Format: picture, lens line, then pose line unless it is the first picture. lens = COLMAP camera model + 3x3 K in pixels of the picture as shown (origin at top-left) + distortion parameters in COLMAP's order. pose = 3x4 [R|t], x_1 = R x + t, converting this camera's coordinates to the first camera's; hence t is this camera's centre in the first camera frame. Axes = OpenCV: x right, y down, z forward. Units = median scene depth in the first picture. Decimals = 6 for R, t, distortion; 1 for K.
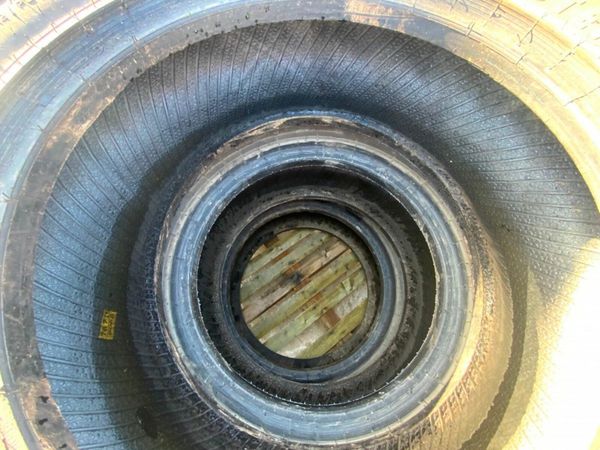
lens RADIAL K [[242.7, 0, 300.0], [0, 242.7, 225.0], [0, 0, 1]] dist [0.028550, -0.022086]
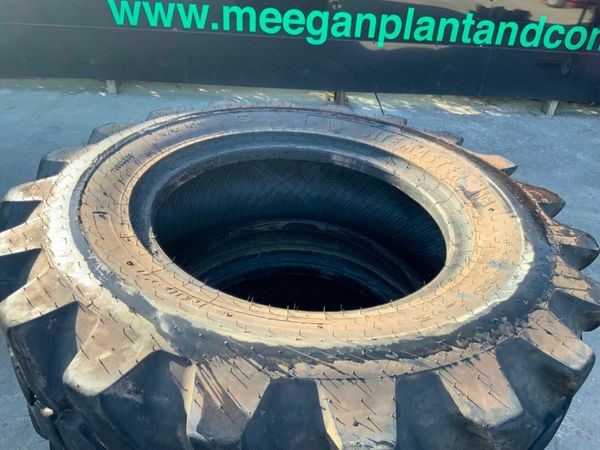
lens RADIAL K [[506.4, 0, 300.0], [0, 506.4, 225.0], [0, 0, 1]] dist [0.061287, -0.098880]
pose [[0.987857, 0.129376, -0.086032, 0.182620], [-0.155222, 0.797751, -0.582666, 0.873279], [-0.006751, 0.588944, 0.808146, -0.873466]]
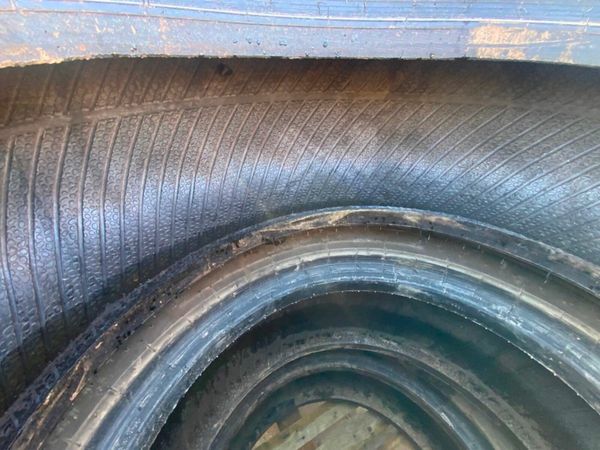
lens RADIAL K [[242.7, 0, 300.0], [0, 242.7, 225.0], [0, 0, 1]] dist [0.028550, -0.022086]
pose [[0.990437, 0.067009, -0.120600, -0.088354], [-0.122325, 0.830776, -0.542999, -0.015335], [0.063806, 0.552559, 0.831028, 0.369463]]
